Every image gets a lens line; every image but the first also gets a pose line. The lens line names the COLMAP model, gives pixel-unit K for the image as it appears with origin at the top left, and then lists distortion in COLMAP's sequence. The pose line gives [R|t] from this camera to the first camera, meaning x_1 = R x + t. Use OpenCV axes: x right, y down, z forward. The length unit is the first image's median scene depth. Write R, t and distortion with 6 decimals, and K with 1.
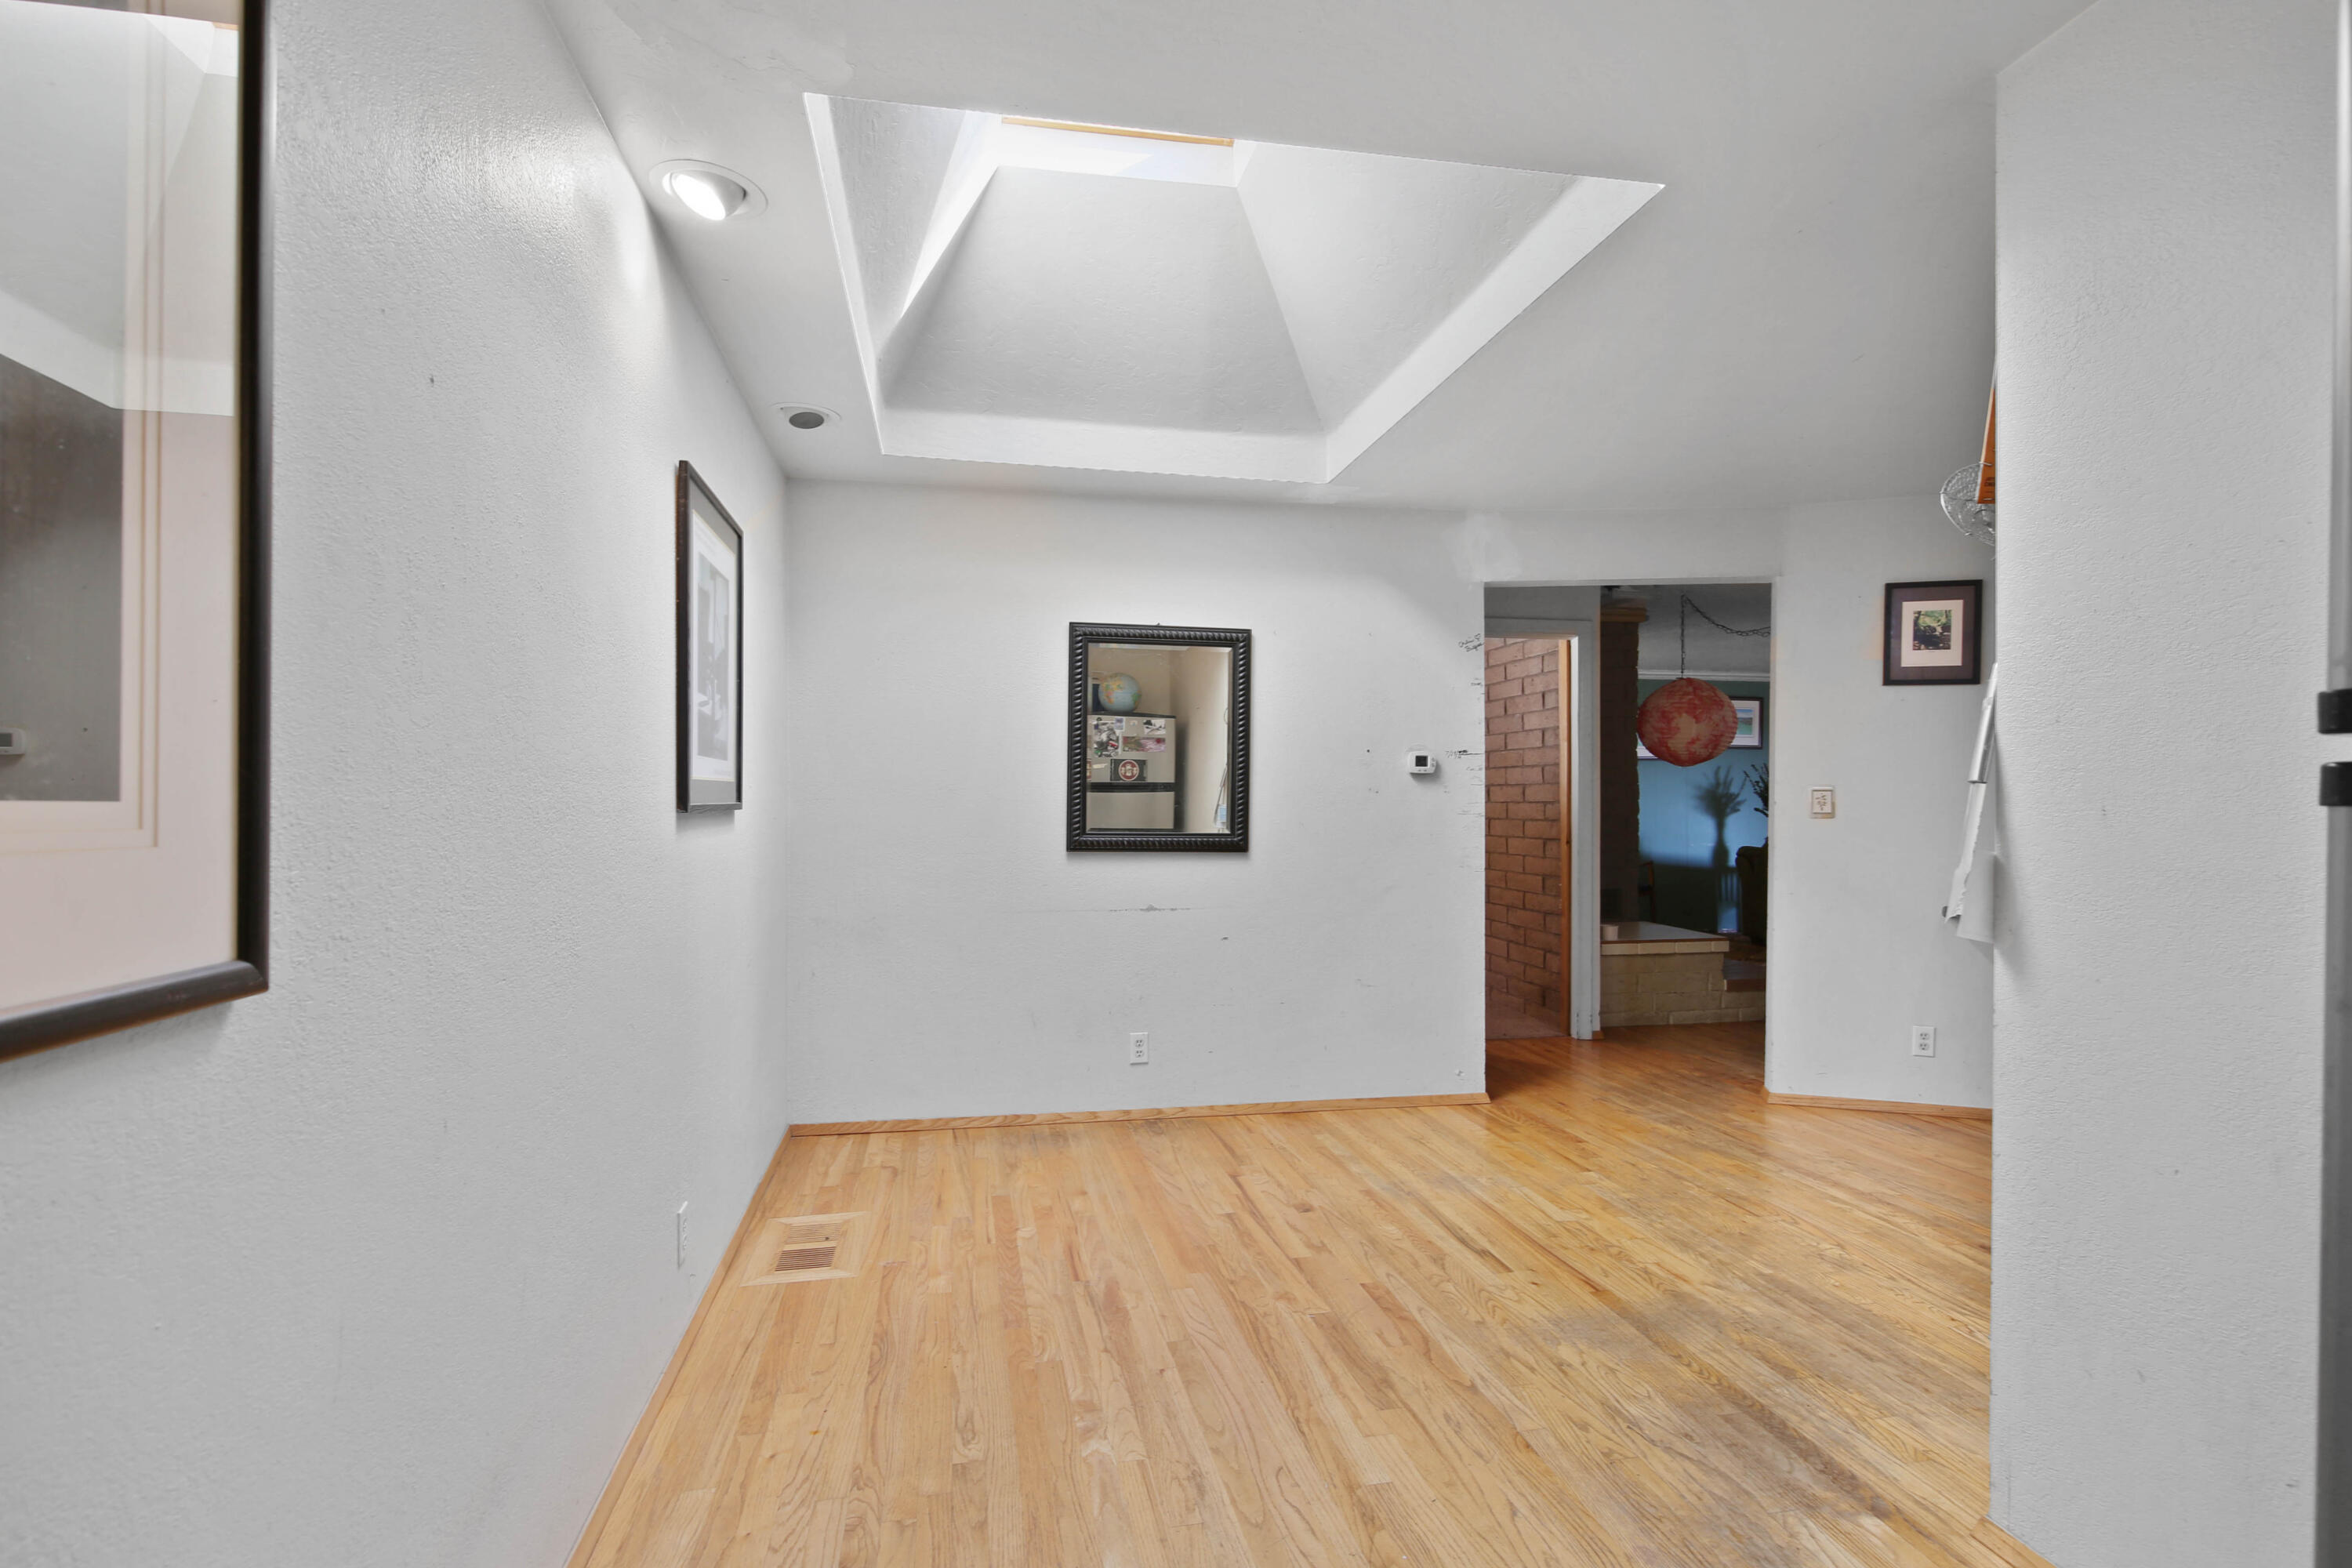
lens RADIAL K [[1086.9, 0, 1179.1], [0, 1086.9, 792.4], [0, 0, 1]] dist [-0.001787, 0.000634]
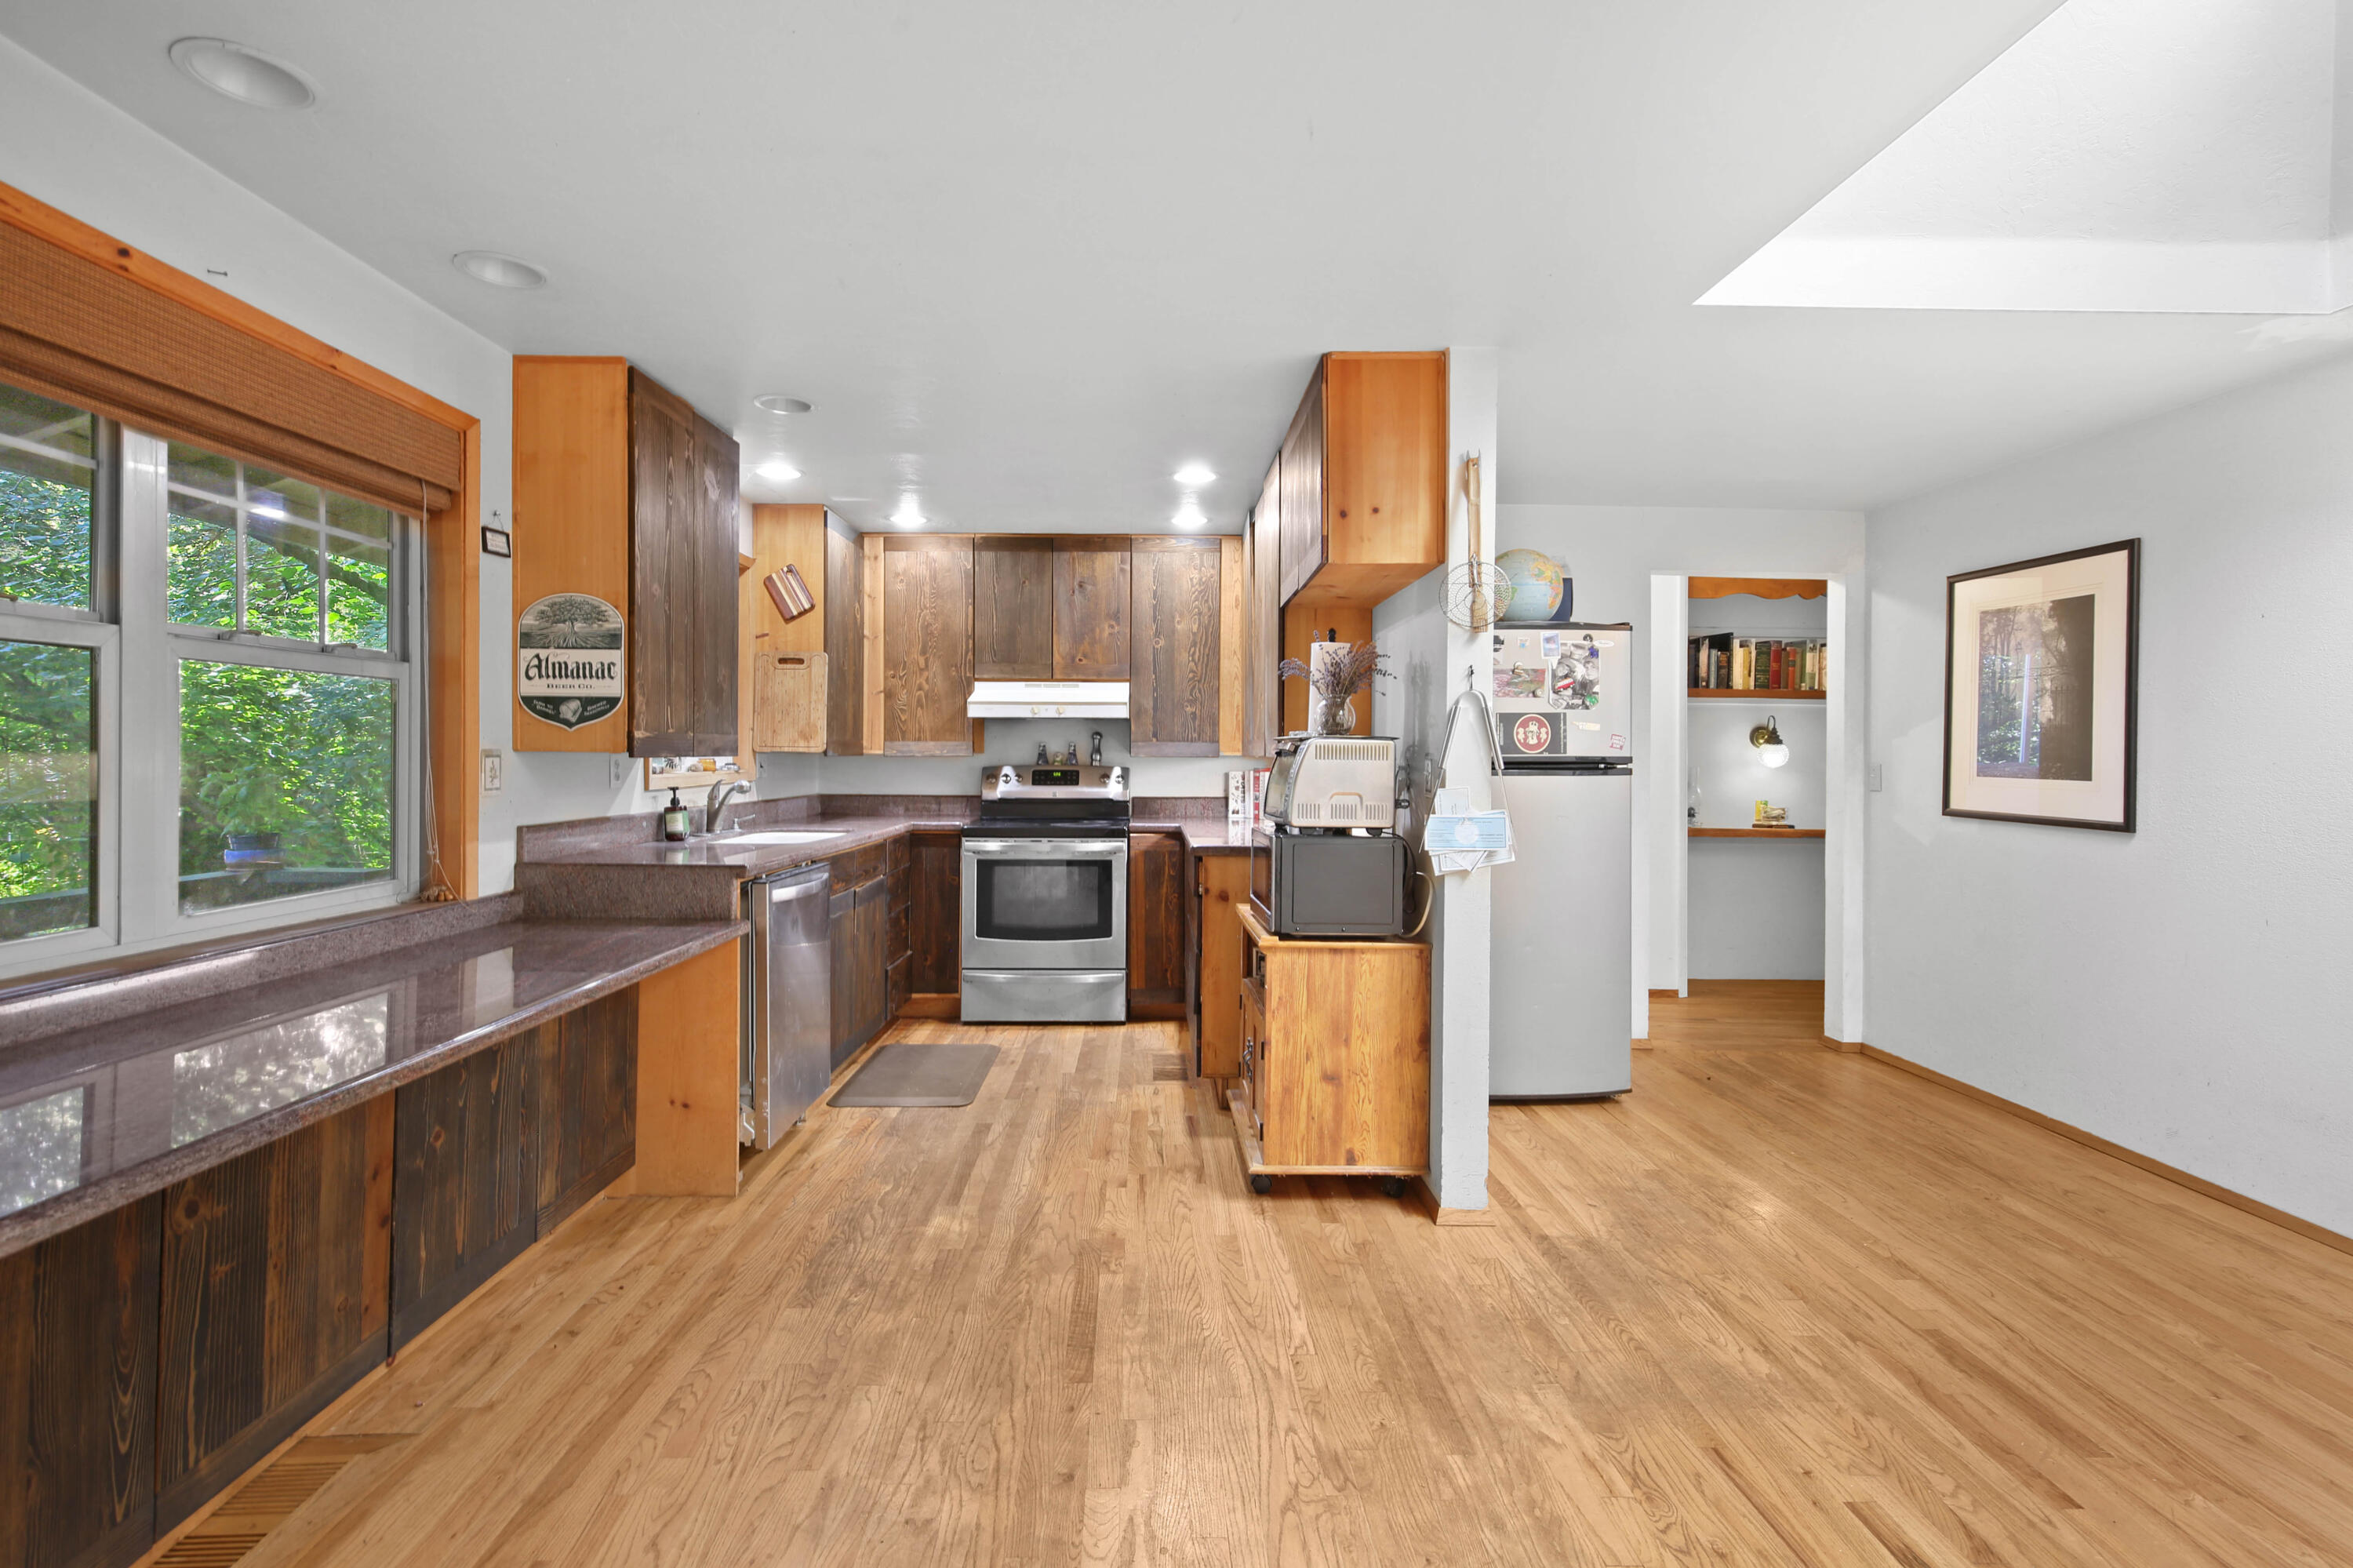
lens RADIAL K [[1087.4, 0, 1179.9], [0, 1087.4, 766.1], [0, 0, 1]] dist [-0.001787, 0.000634]
pose [[-0.989231, -0.014806, 0.145609, 0.744858], [-0.013666, 0.999868, 0.008833, -0.011625], [-0.145721, 0.006748, -0.989303, 2.058149]]
